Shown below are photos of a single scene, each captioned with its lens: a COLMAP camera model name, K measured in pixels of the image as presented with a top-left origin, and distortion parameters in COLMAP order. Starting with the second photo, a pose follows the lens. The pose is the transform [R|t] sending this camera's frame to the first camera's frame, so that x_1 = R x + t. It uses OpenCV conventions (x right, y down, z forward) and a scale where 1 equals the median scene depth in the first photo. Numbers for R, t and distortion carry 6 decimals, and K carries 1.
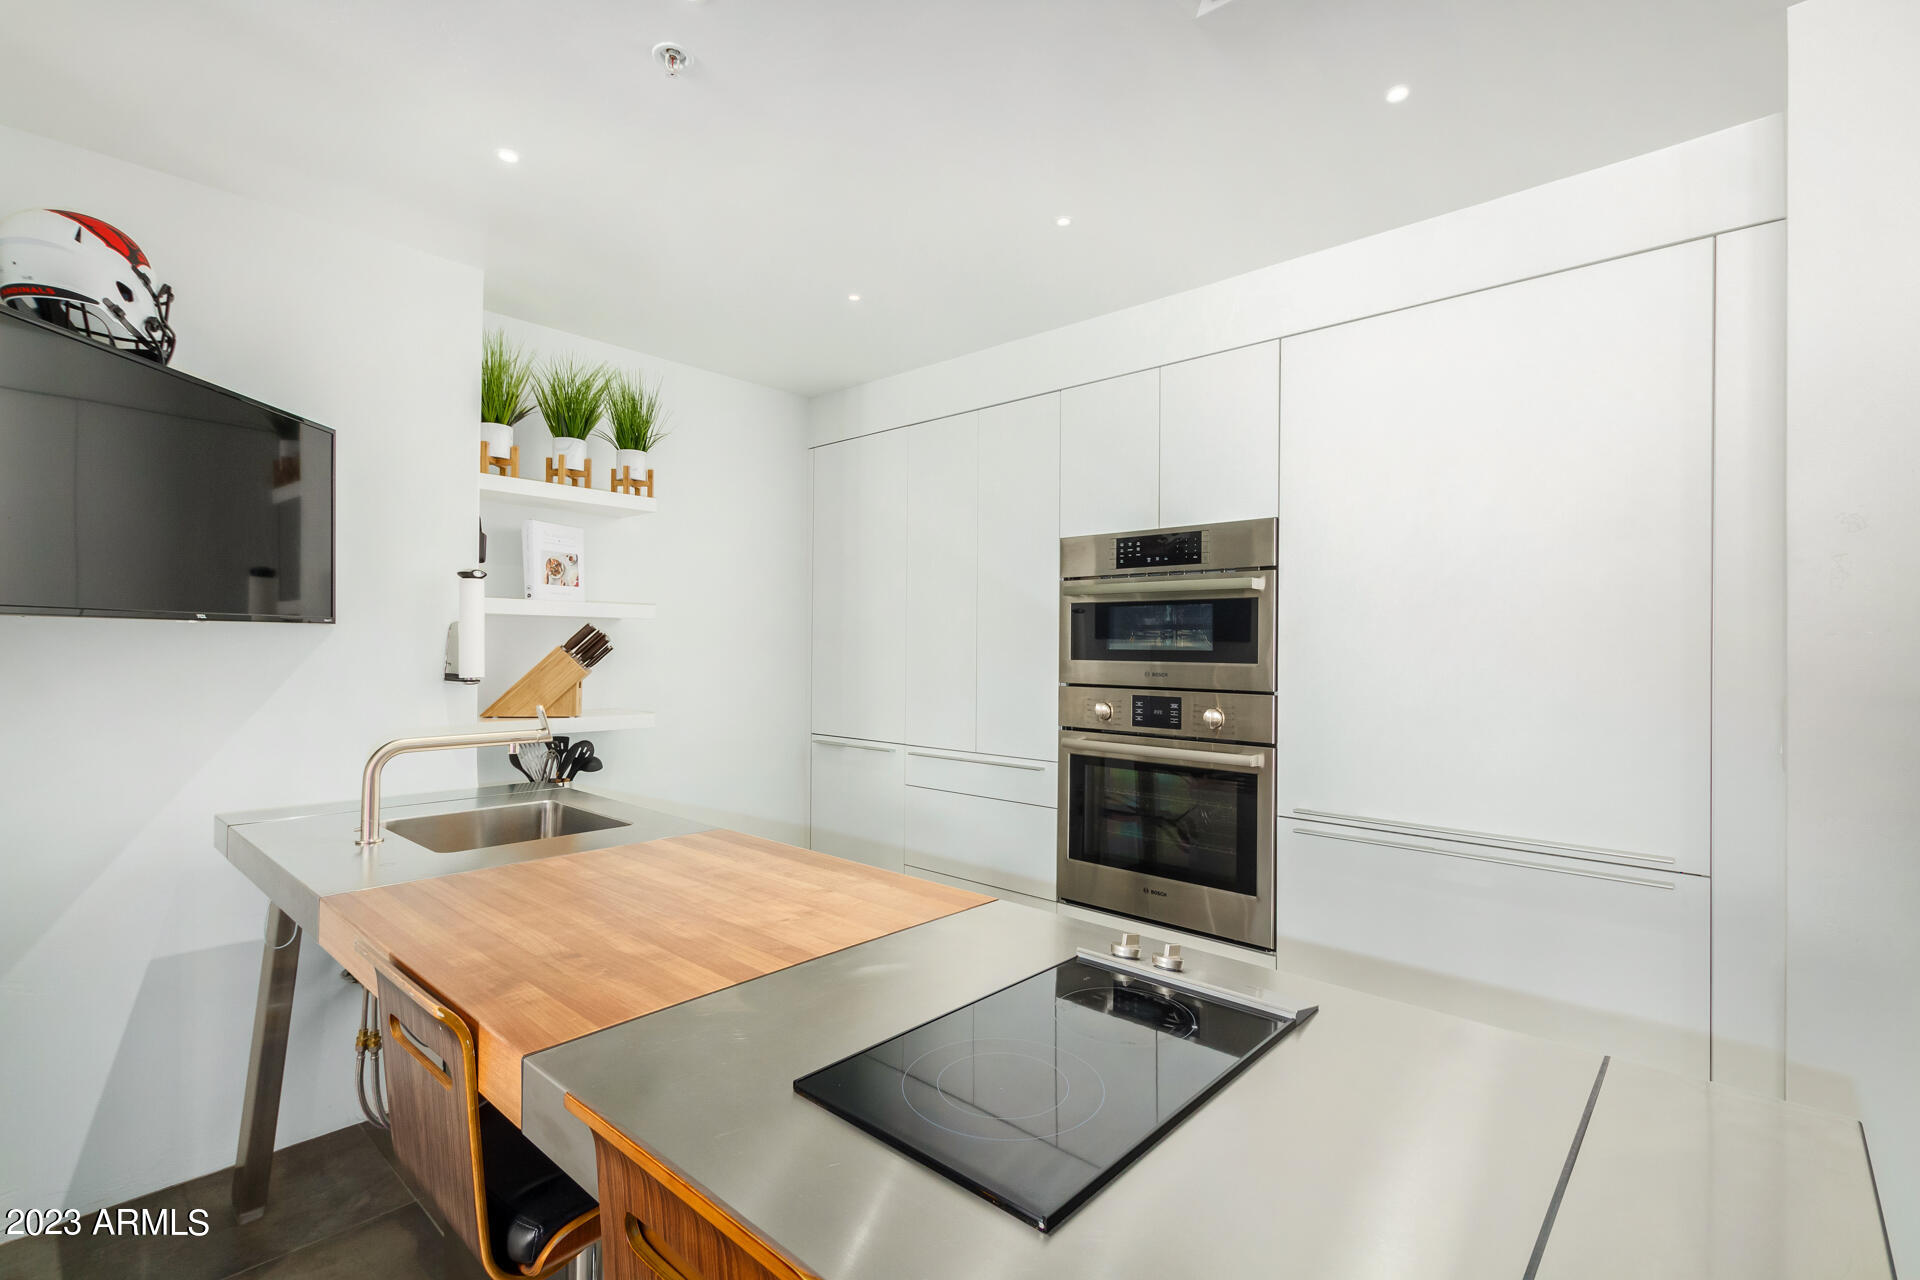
lens RADIAL K [[883.7, 0, 958.0], [0, 883.7, 649.9], [0, 0, 1]] dist [0.015752, -0.001536]
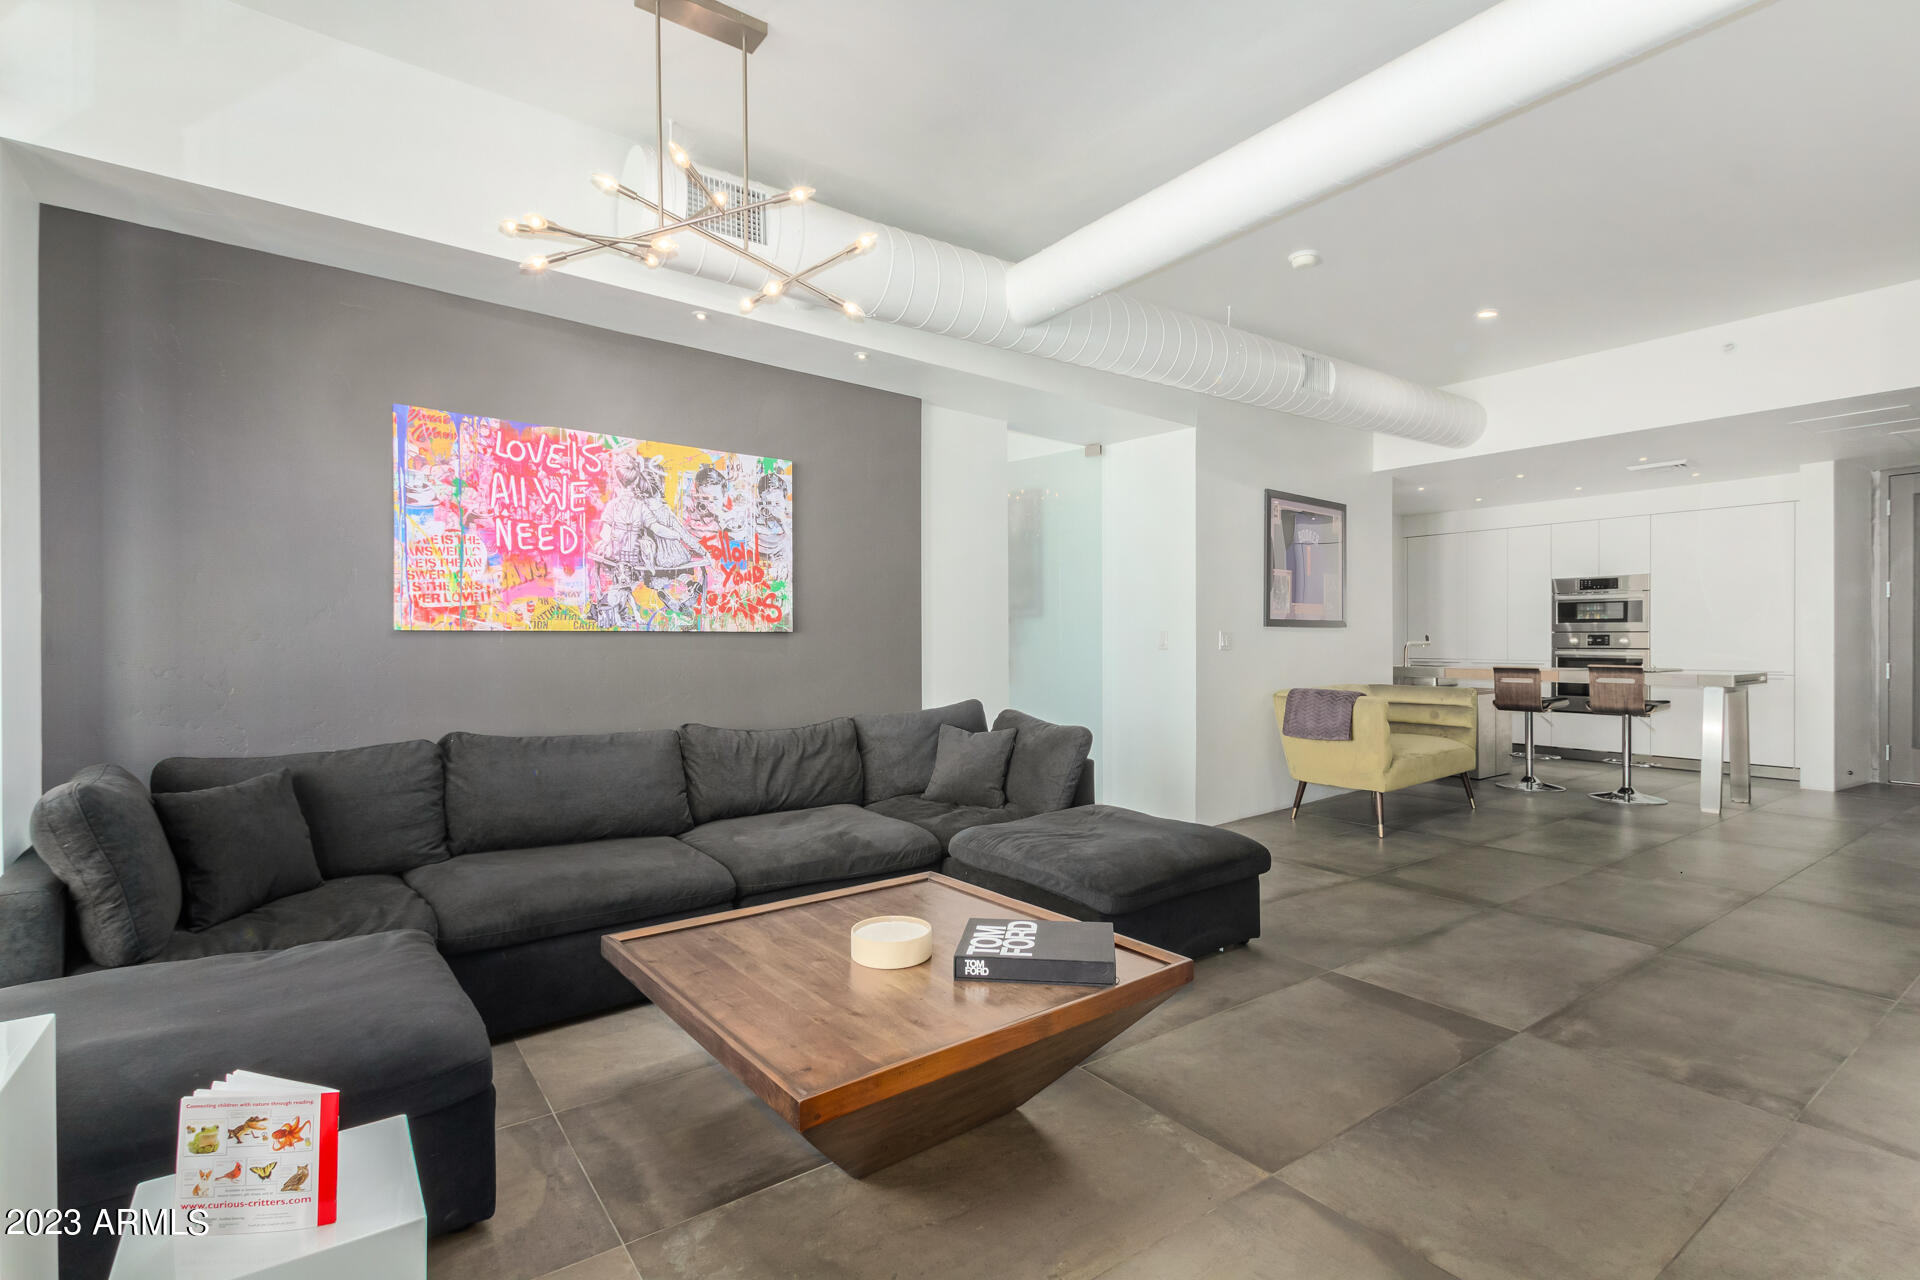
lens RADIAL K [[883.7, 0, 971.9], [0, 883.7, 648.8], [0, 0, 1]] dist [0.015752, -0.001536]
pose [[0.978004, -0.008742, -0.208401, -1.122454], [0.010720, 0.999908, 0.008364, 0.049424], [0.208309, -0.010414, 0.978008, -2.174476]]
